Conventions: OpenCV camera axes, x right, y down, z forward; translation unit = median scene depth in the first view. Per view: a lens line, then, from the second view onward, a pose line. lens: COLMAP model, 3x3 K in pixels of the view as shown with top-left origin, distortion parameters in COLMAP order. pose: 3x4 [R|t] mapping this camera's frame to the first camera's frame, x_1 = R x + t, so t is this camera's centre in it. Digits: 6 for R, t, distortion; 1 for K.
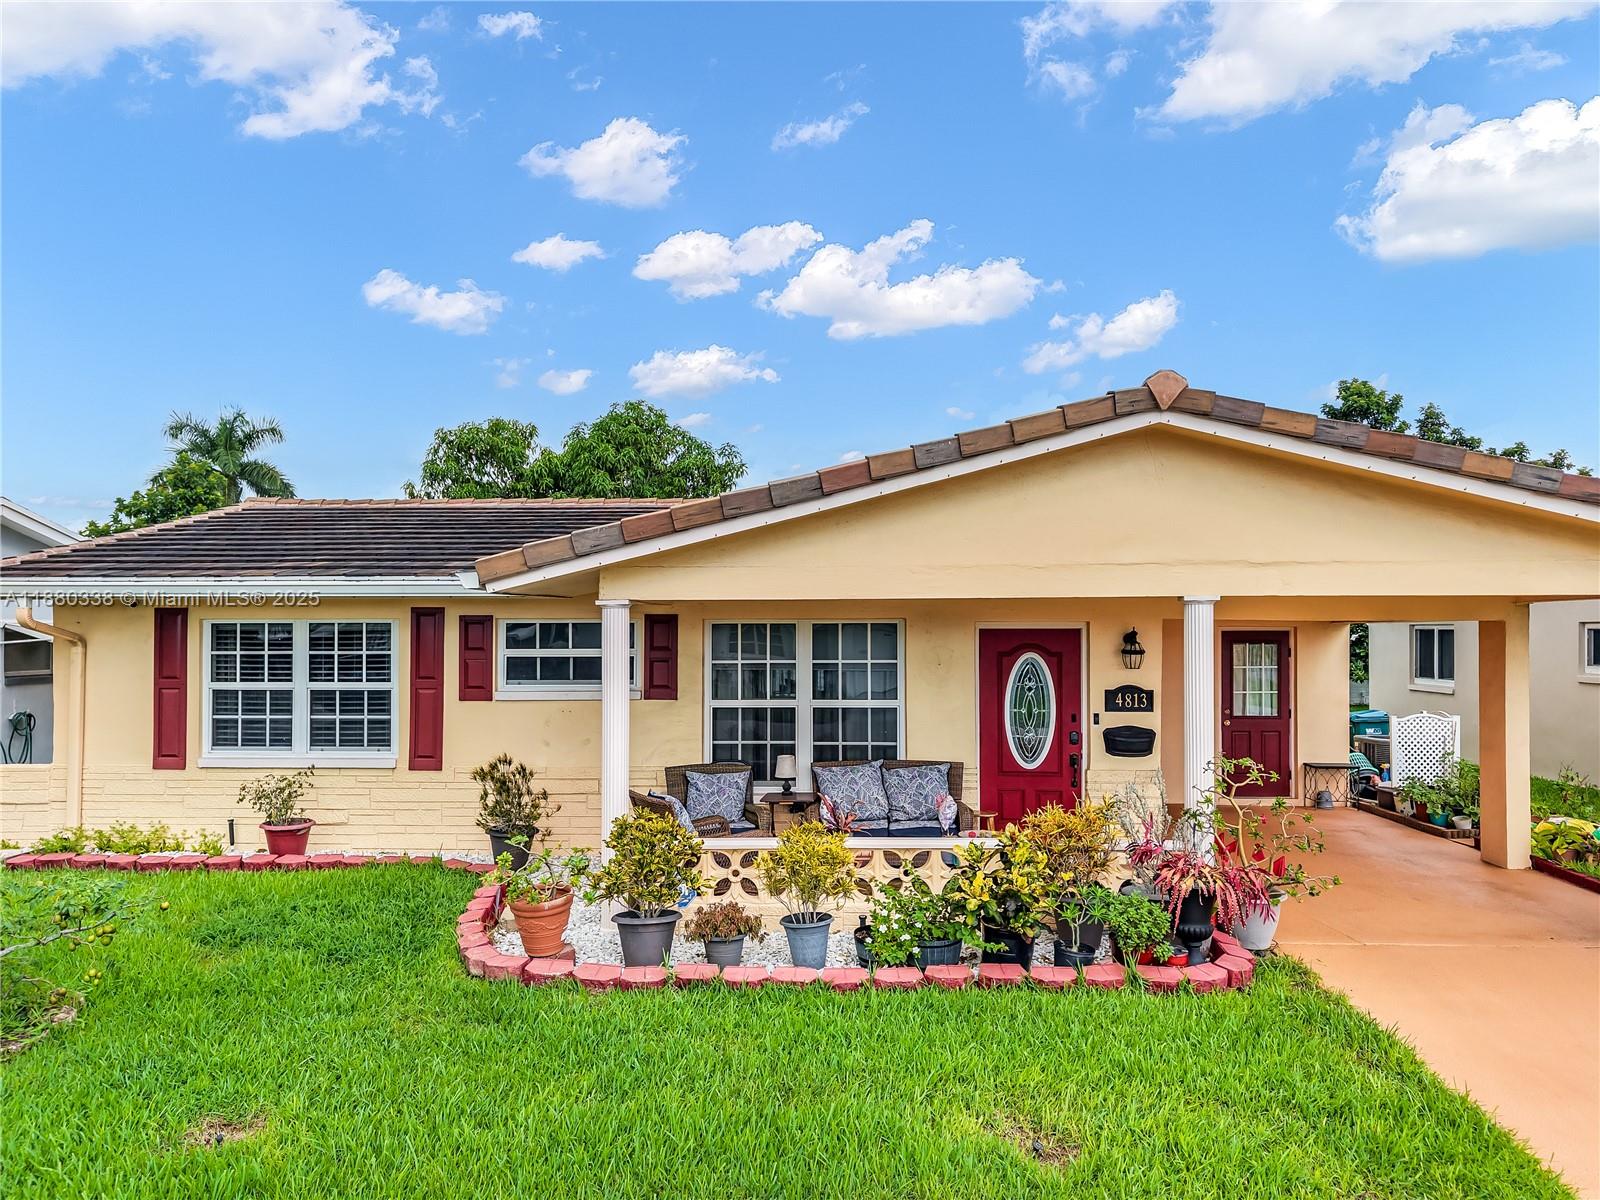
lens RADIAL K [[1132.2, 0, 798.2], [0, 1132.2, 617.9], [0, 0, 1]] dist [0.003687, -0.003909]
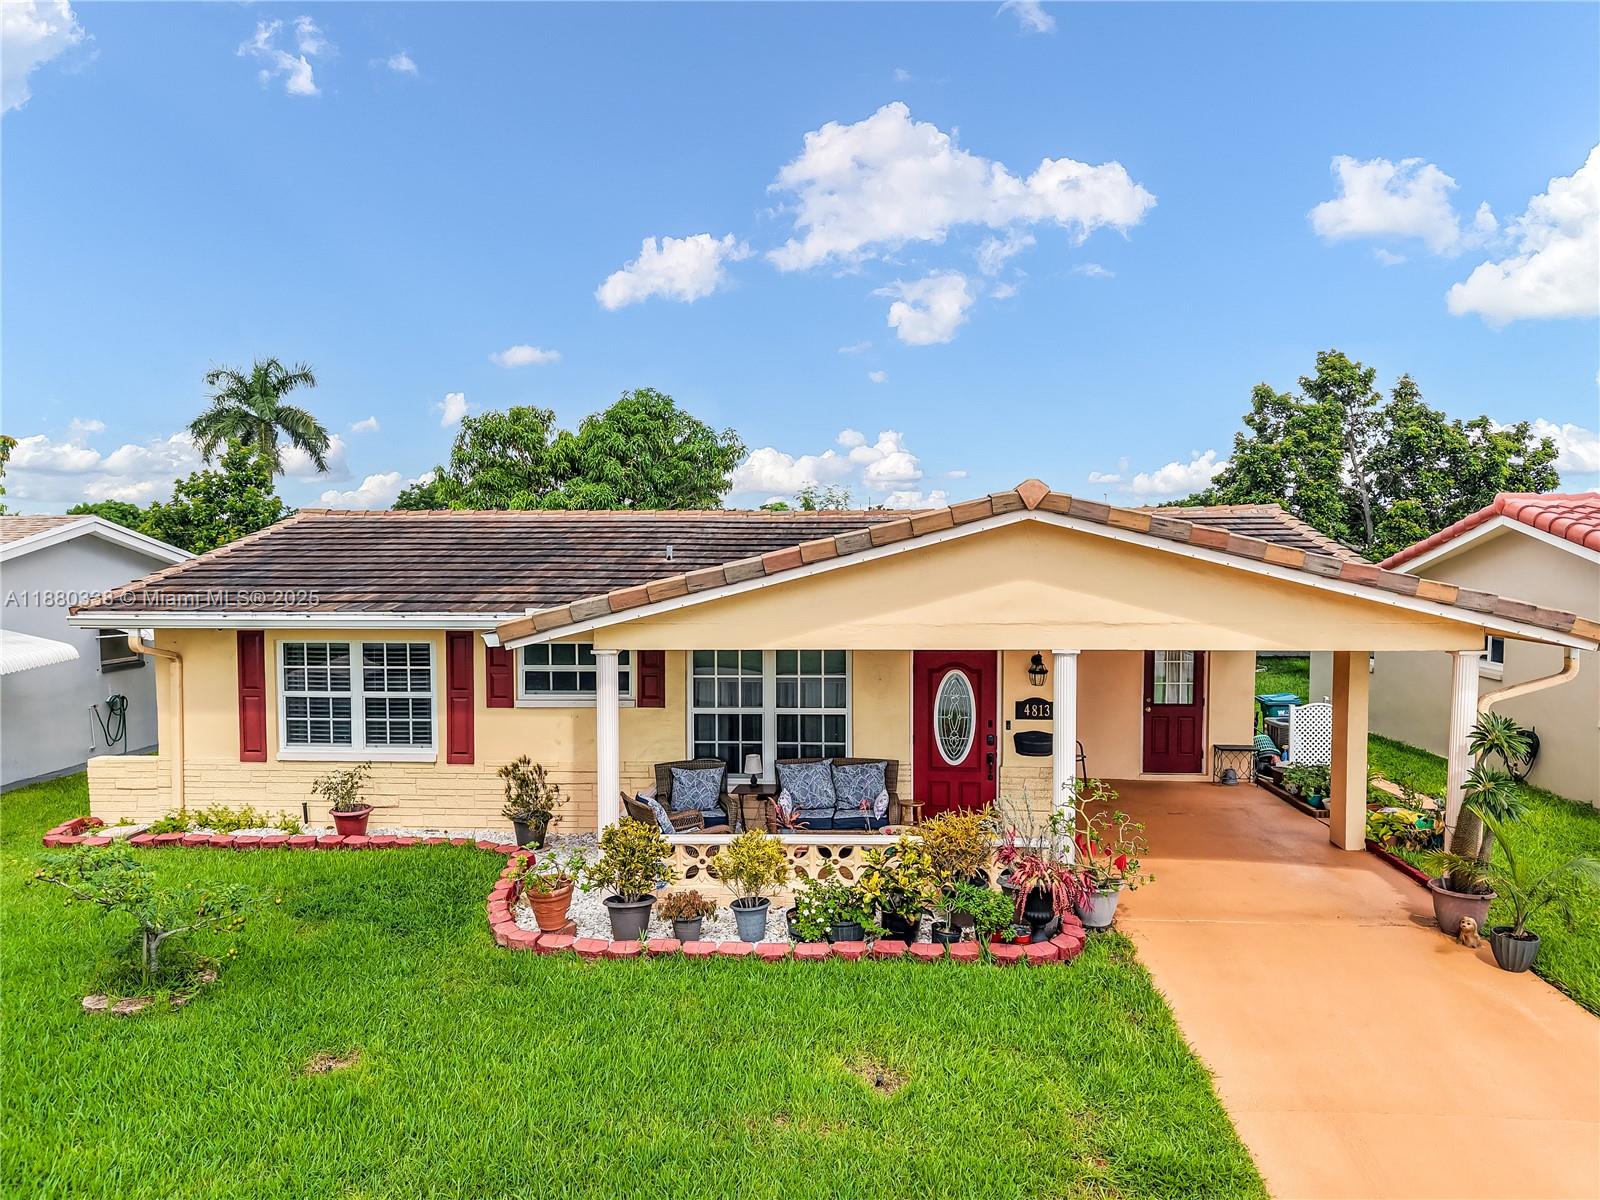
lens RADIAL K [[1132.2, 0, 798.2], [0, 1132.2, 617.9], [0, 0, 1]] dist [0.003687, -0.003909]
pose [[0.999679, -0.000507, -0.025330, 0.068763], [0.002331, 0.997400, 0.072020, -0.113904], [0.025227, -0.072056, 0.997081, -0.205746]]
